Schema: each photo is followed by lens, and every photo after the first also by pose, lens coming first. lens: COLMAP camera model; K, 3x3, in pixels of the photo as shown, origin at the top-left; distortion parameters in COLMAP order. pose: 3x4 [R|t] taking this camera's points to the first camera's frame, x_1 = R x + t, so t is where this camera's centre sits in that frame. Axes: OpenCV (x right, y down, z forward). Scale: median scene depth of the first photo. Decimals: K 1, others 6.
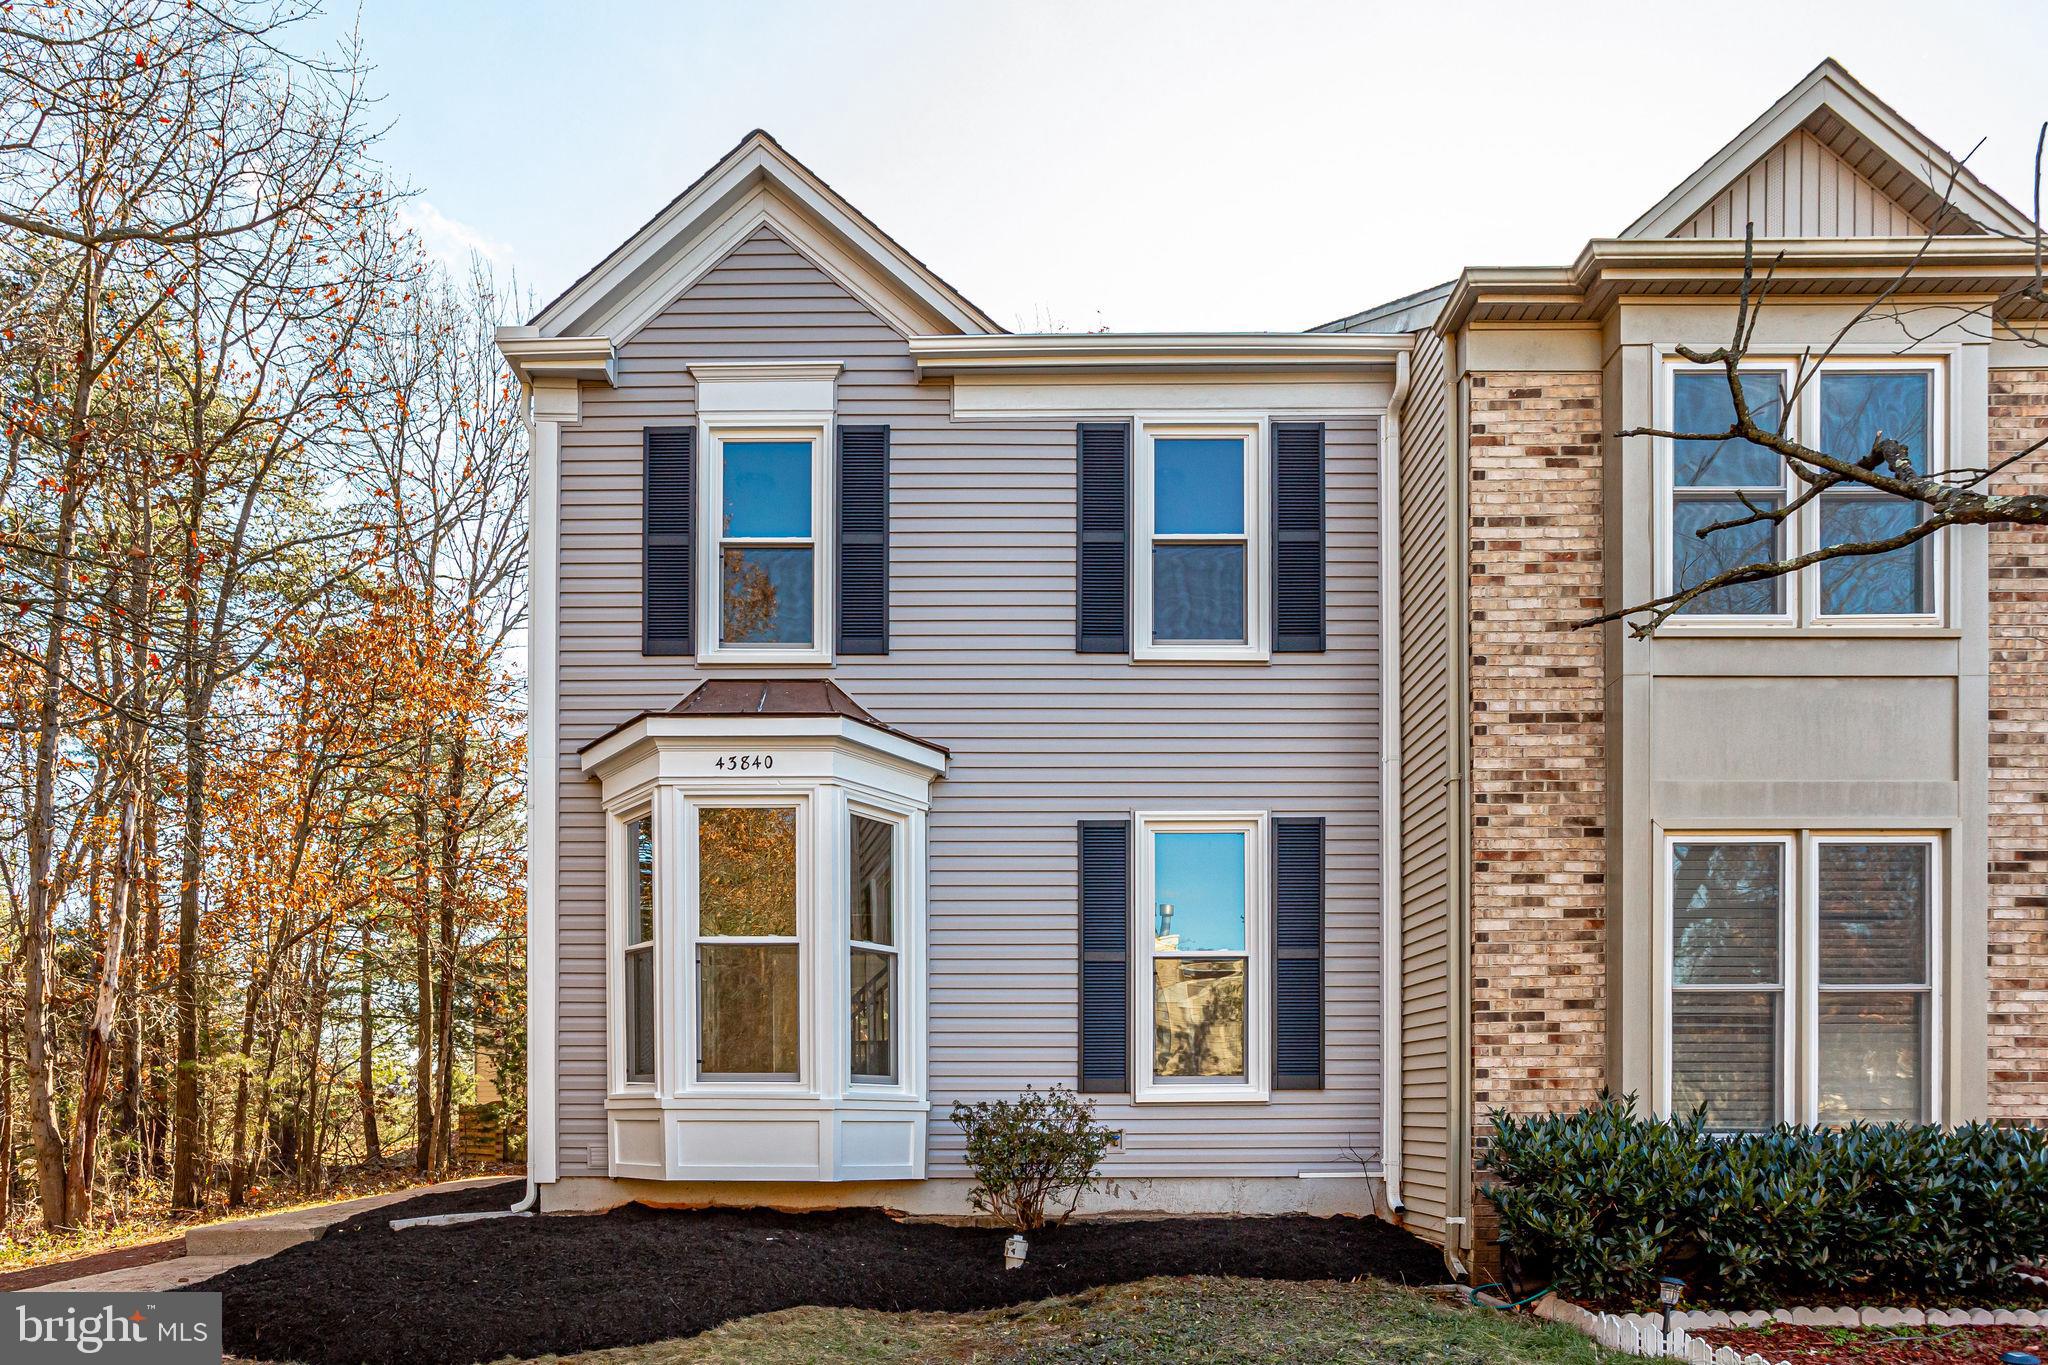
lens RADIAL K [[1227.7, 0, 924.0], [0, 1227.7, 898.8], [0, 0, 1]] dist [-0.009270, 0.005176]
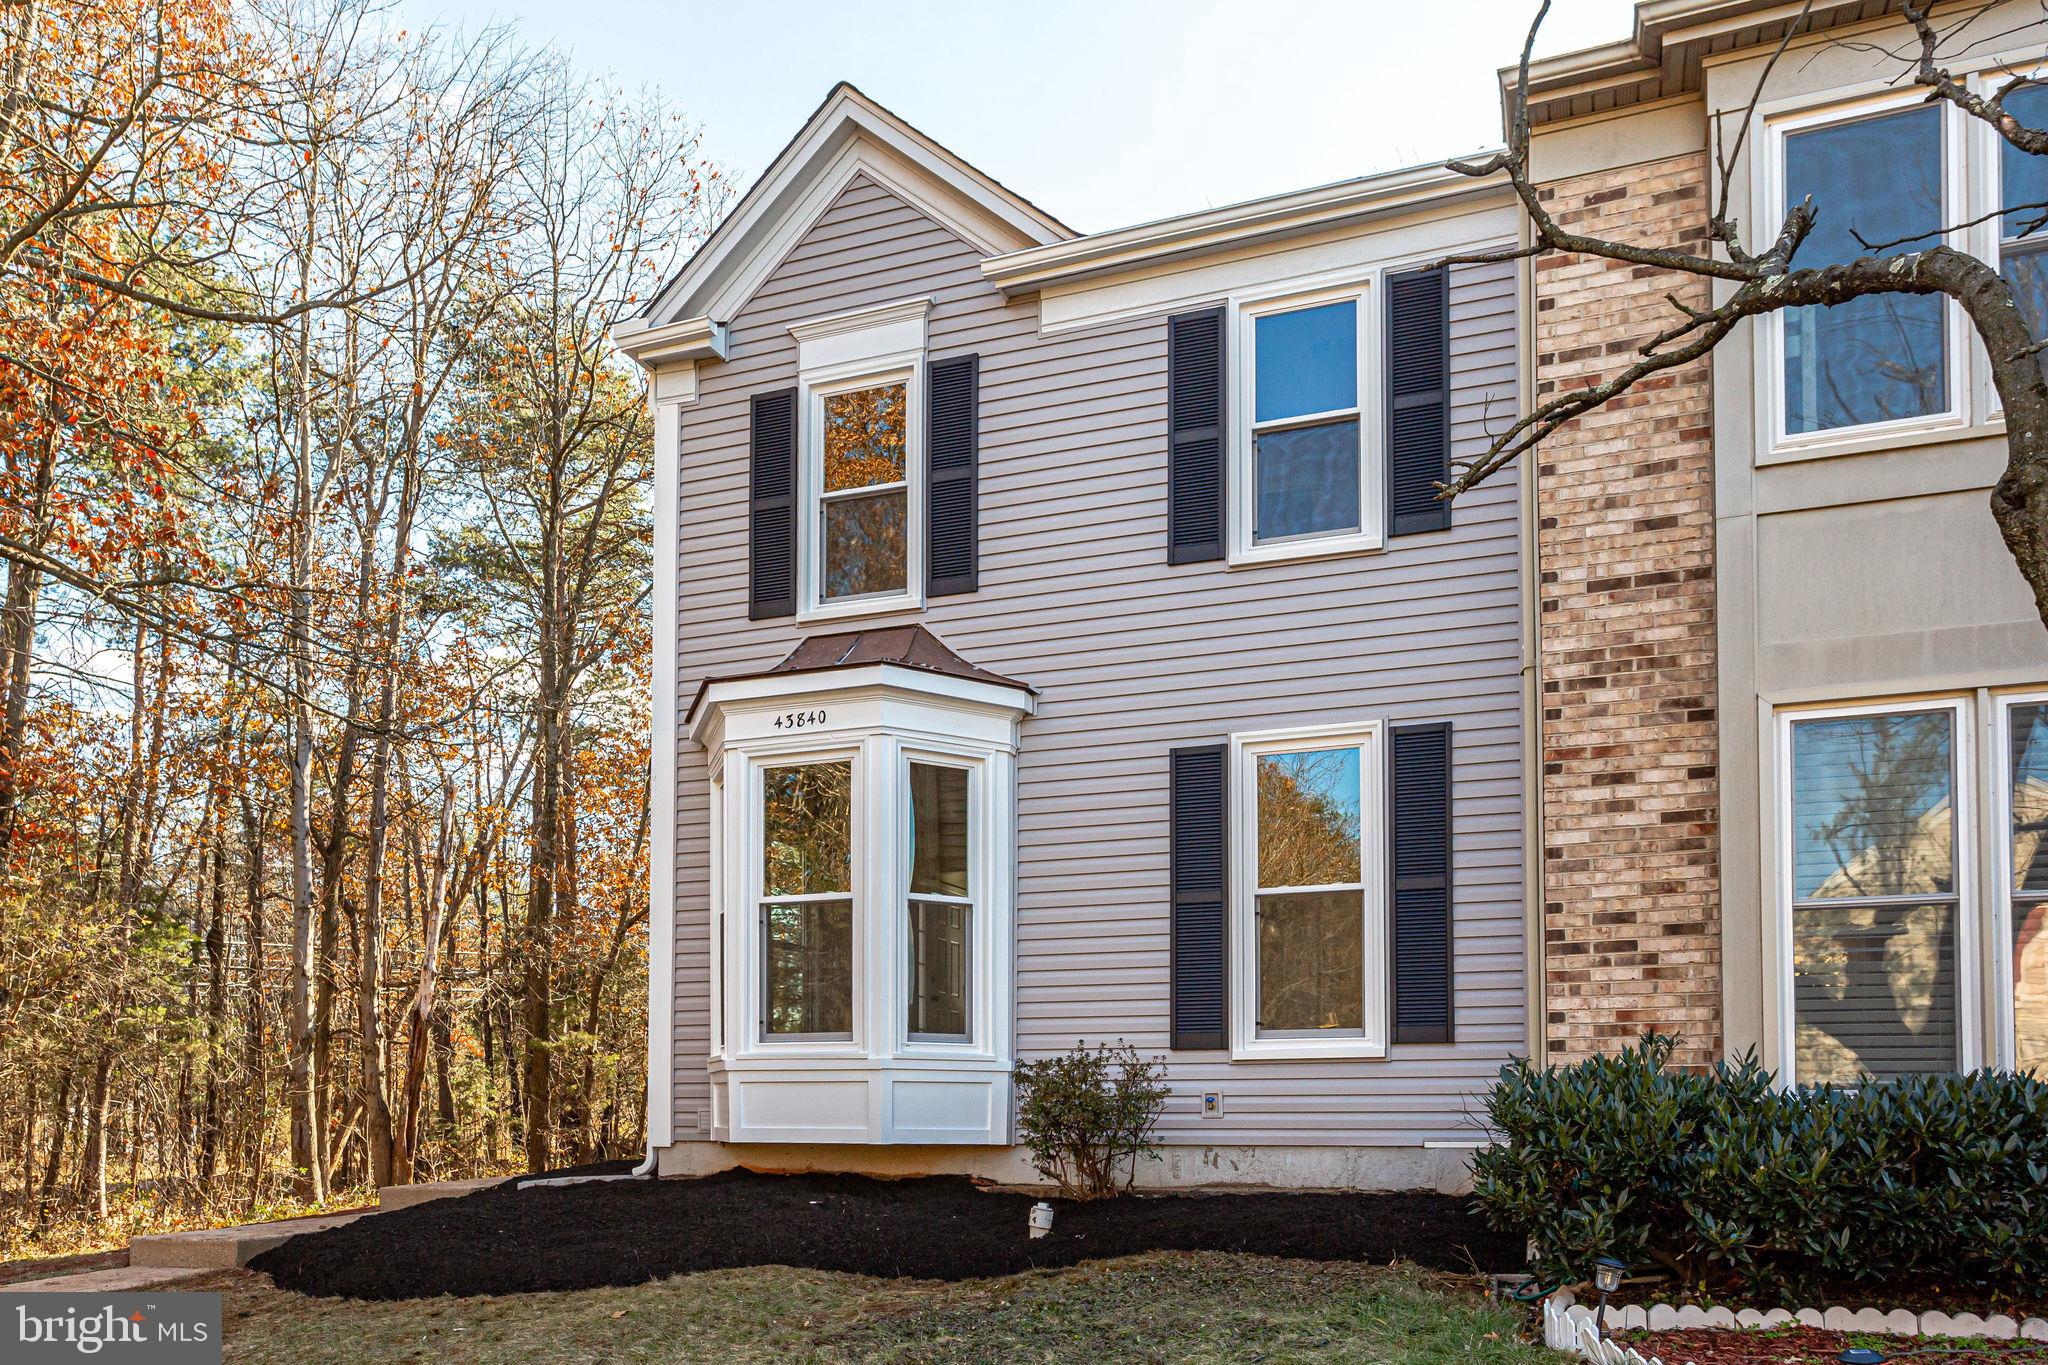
lens RADIAL K [[1398.2, 0, 1046.2], [0, 1398.2, 794.1], [0, 0, 1]] dist [-0.001741, 0.017658]
pose [[0.947440, -0.070275, -0.312119, 0.391964], [0.057072, 0.997054, -0.051250, 0.018714], [0.314801, 0.030743, 0.948660, -0.009652]]
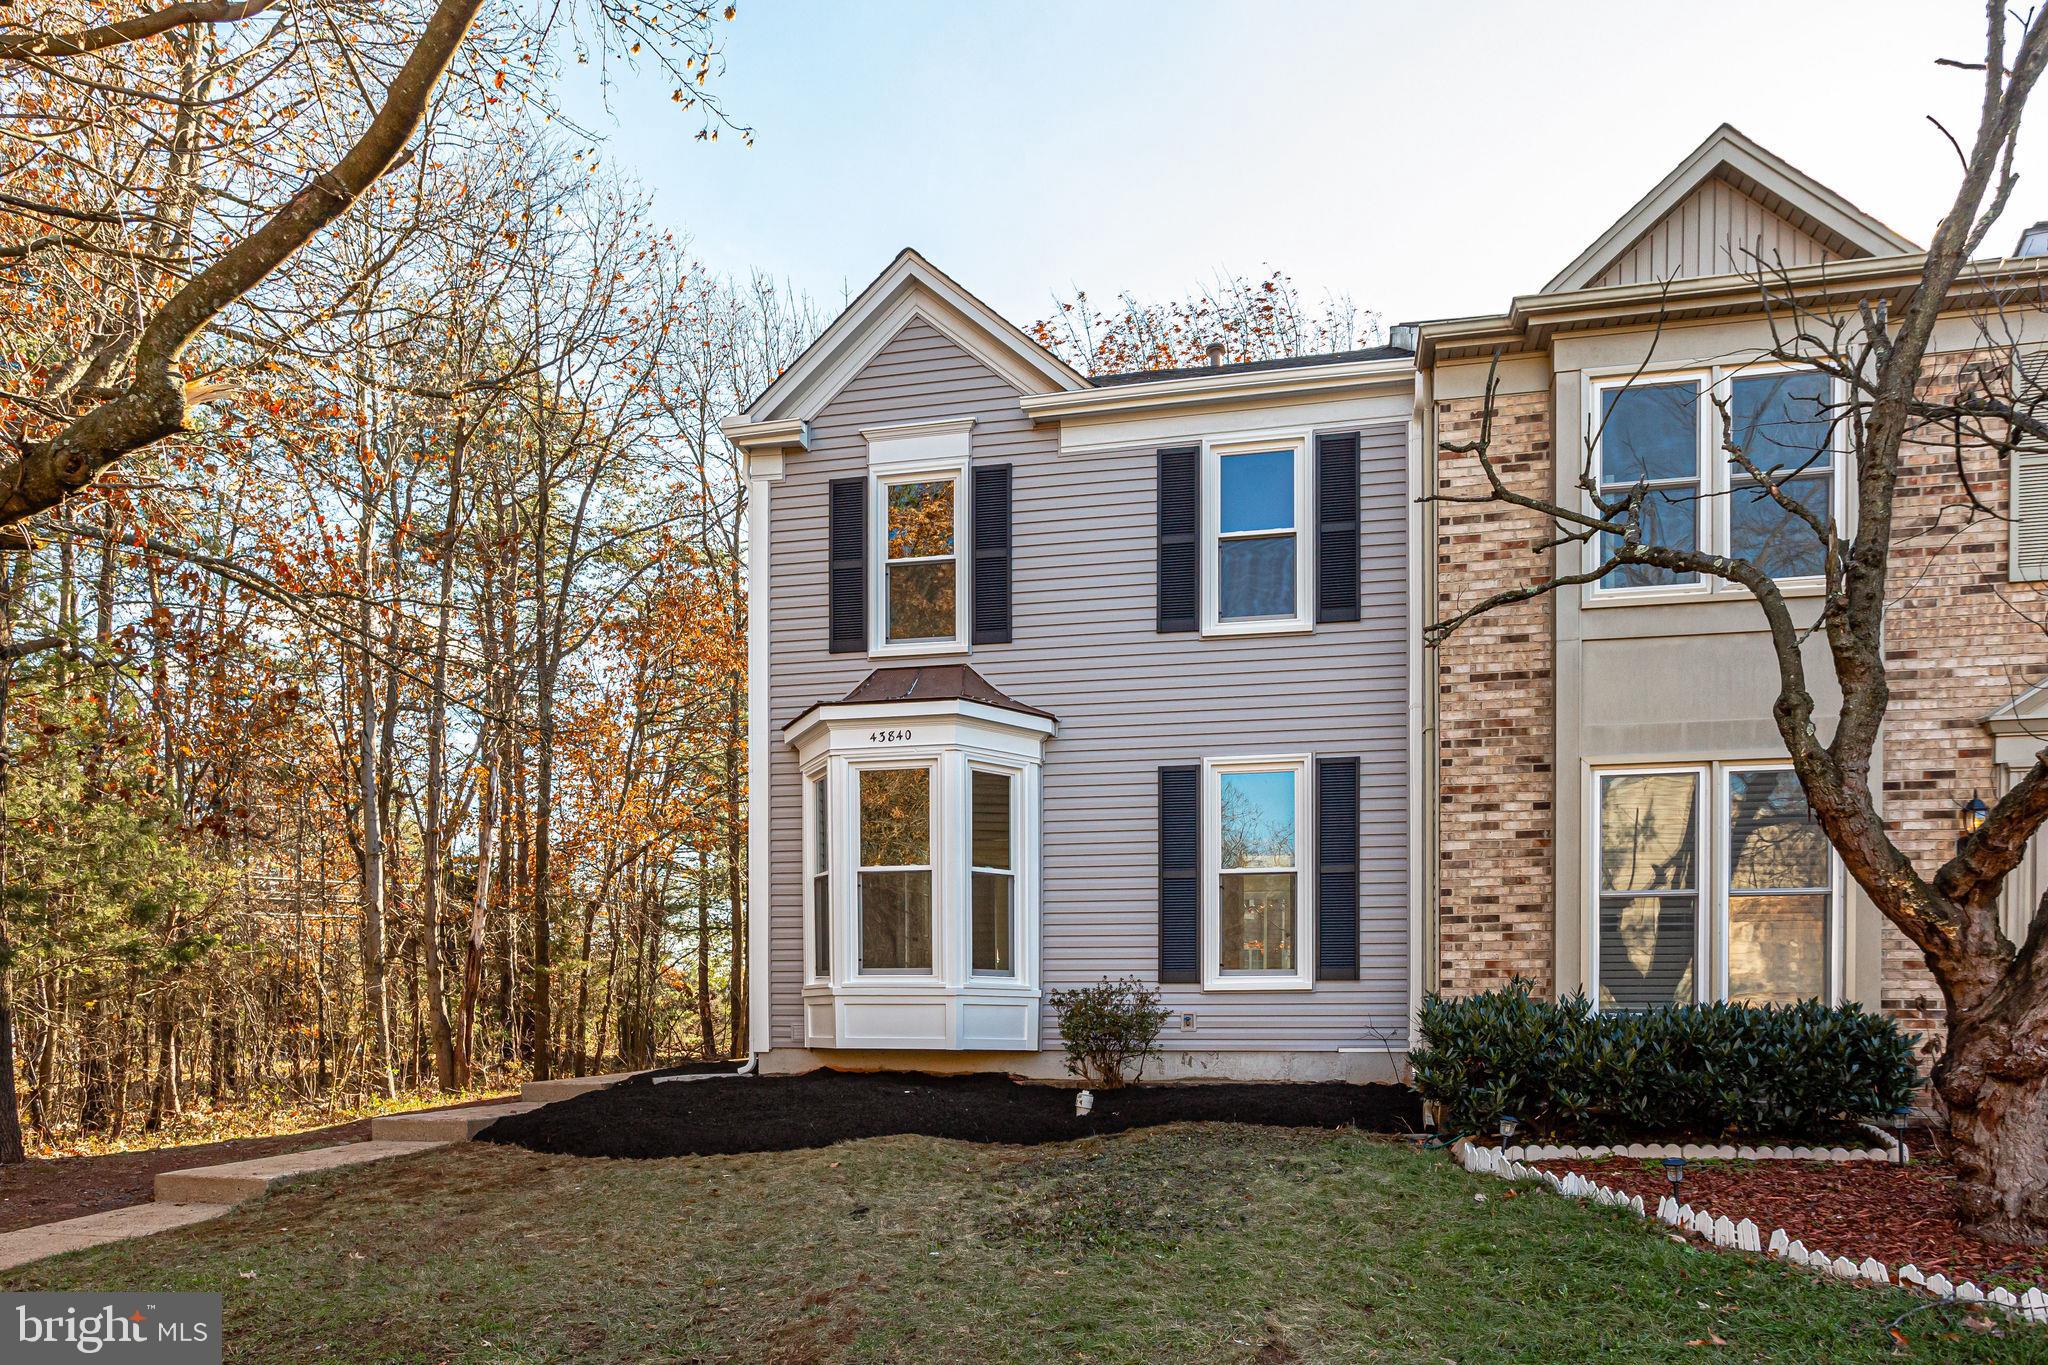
lens RADIAL K [[1227.7, 0, 1021.2], [0, 1227.7, 755.7], [0, 0, 1]] dist [-0.009270, 0.005176]
pose [[0.981372, -0.038195, -0.188282, 0.246040], [0.030829, 0.998646, -0.041897, -0.029015], [0.189628, 0.035312, 0.981221, -0.290159]]
